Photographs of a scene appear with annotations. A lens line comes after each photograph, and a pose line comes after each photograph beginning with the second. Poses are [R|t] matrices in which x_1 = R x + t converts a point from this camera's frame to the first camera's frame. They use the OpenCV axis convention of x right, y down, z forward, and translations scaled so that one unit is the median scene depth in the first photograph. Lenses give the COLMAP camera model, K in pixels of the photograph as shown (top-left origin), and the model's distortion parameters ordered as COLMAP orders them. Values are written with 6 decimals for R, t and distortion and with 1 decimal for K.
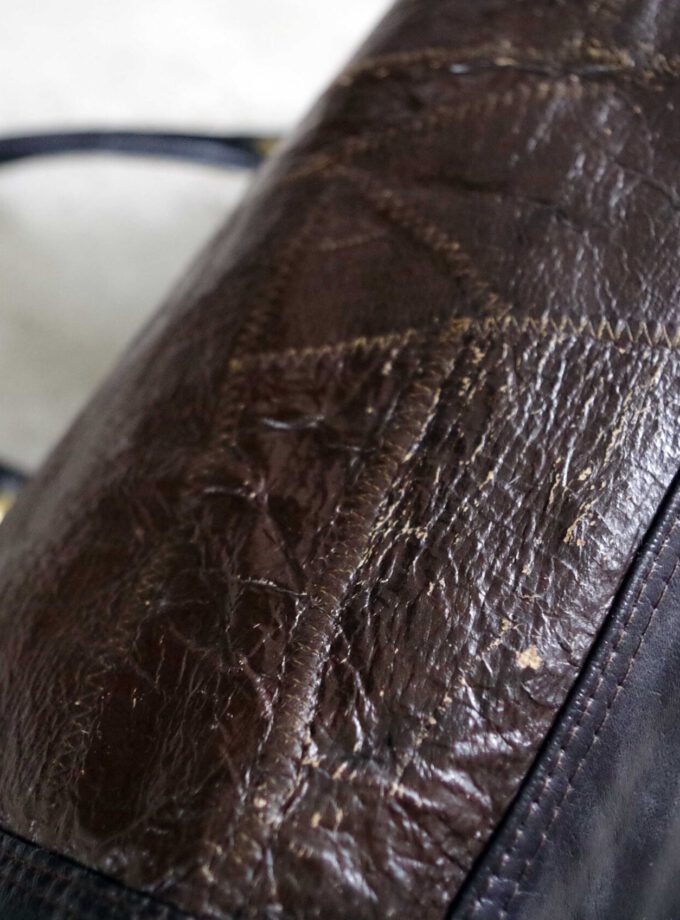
lens RADIAL K [[994.6, 0, 340.0], [0, 994.6, 460.0], [0, 0, 1]] dist [-0.226113, 0.271113]
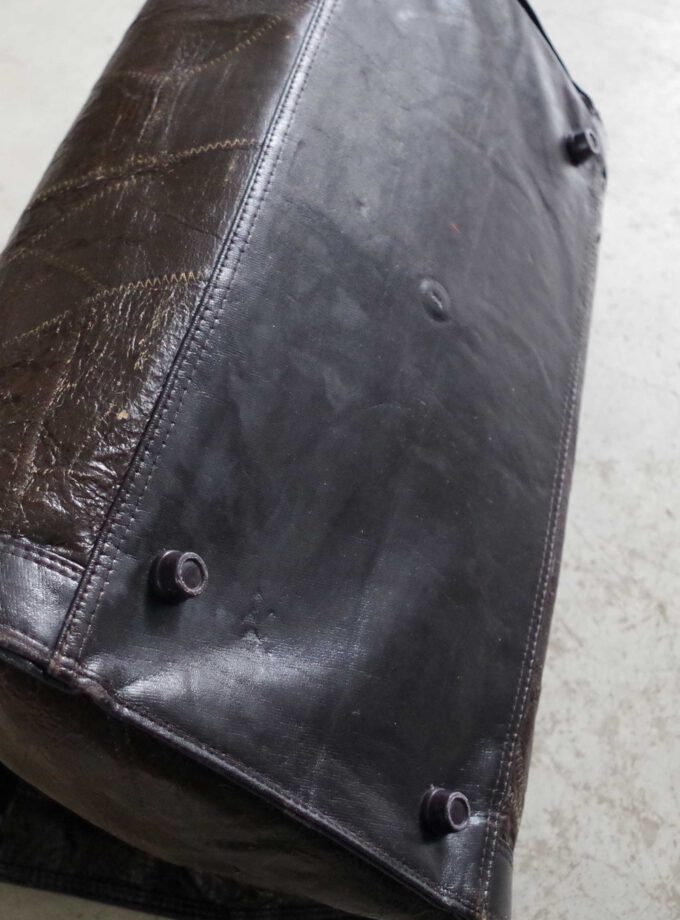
lens RADIAL K [[994.6, 0, 340.0], [0, 994.6, 460.0], [0, 0, 1]] dist [-0.226113, 0.271113]
pose [[0.959456, -0.254965, 0.120153, 0.343724], [0.267519, 0.957995, -0.103342, 0.616439], [-0.088758, 0.131295, 0.987362, -1.191058]]
